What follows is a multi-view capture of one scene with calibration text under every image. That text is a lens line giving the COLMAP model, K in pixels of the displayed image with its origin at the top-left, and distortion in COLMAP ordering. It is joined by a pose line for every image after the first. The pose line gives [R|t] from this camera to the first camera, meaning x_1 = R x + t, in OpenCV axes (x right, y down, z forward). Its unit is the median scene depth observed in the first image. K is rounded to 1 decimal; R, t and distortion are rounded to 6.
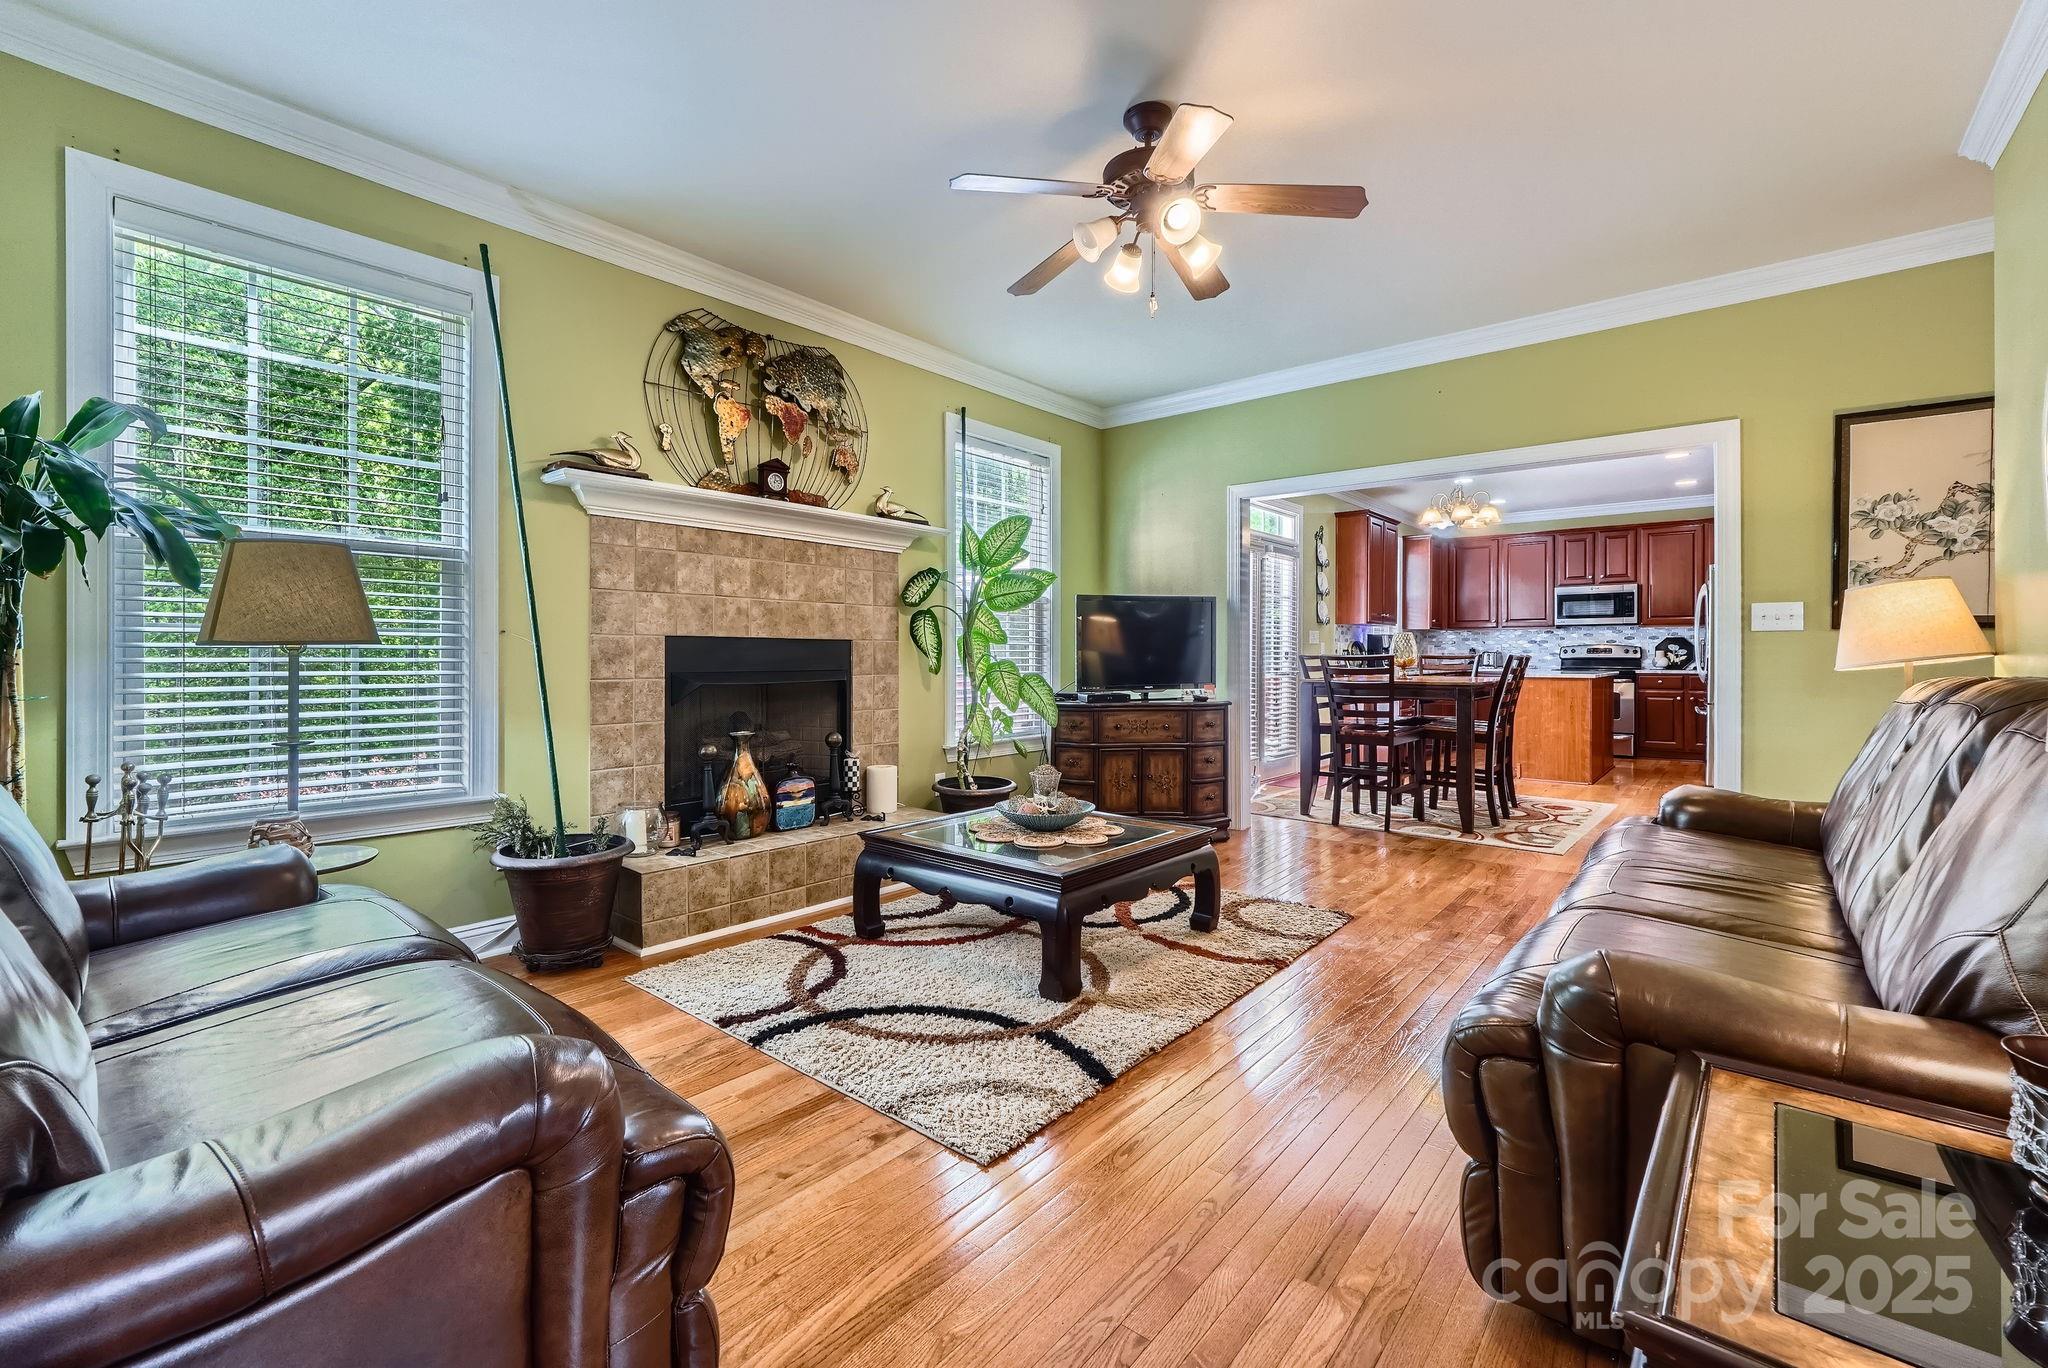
lens RADIAL K [[875.3, 0, 1036.1], [0, 875.3, 654.2], [0, 0, 1]] dist [-0.000215, 0.000305]
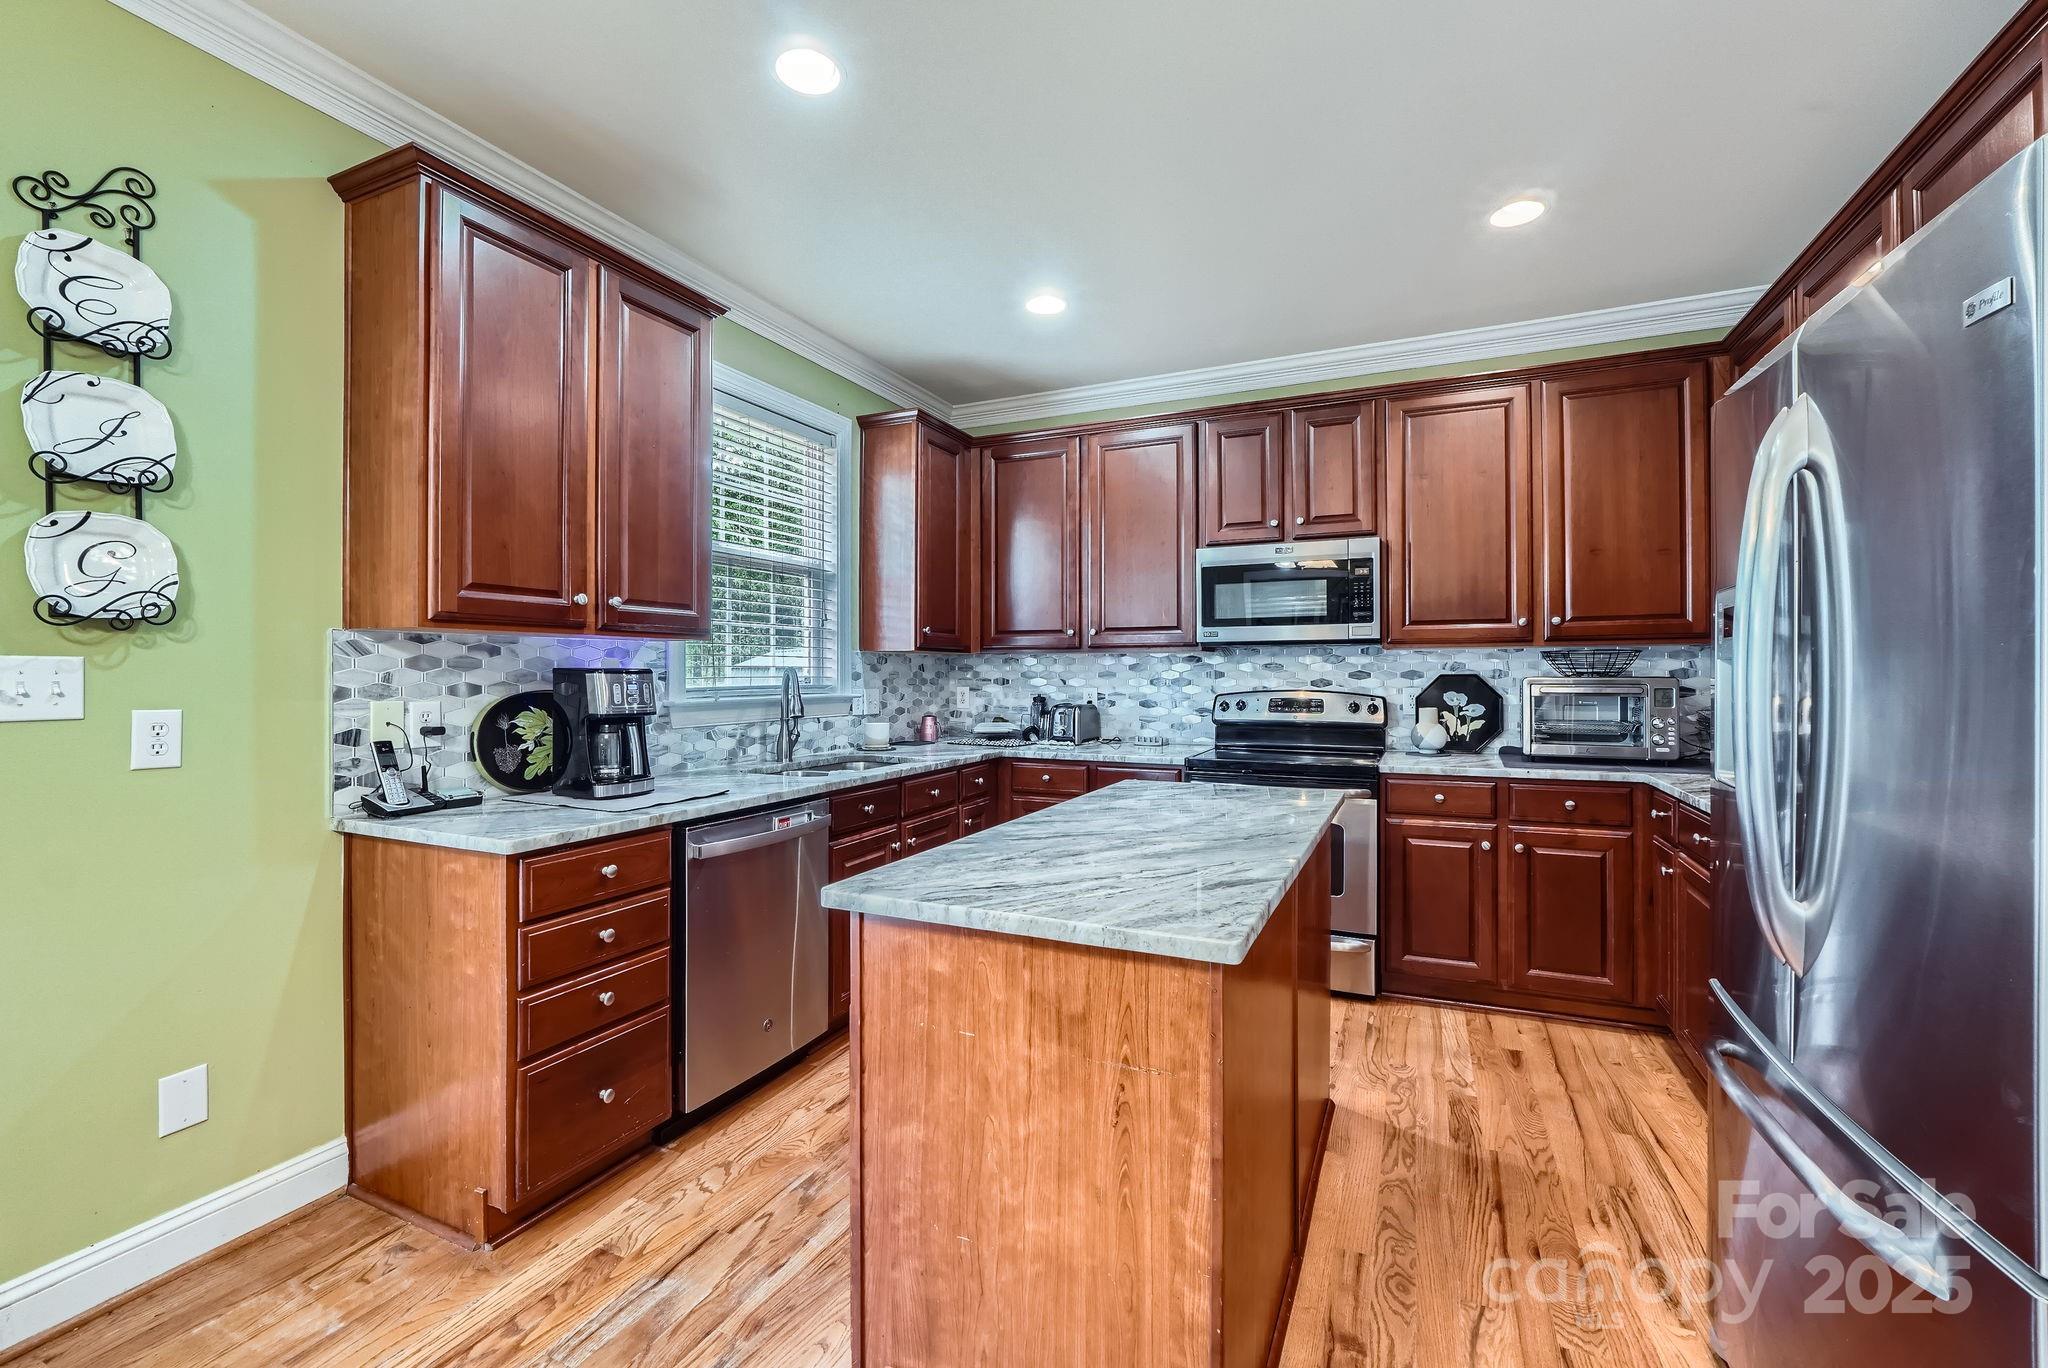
lens RADIAL K [[875.3, 0, 1036.1], [0, 875.3, 654.2], [0, 0, 1]] dist [-0.000215, 0.000305]
pose [[0.964719, 0.007156, 0.263183, 0.426938], [-0.001728, 0.999781, -0.020847, -0.019847], [-0.263274, 0.019657, 0.964521, 0.649972]]
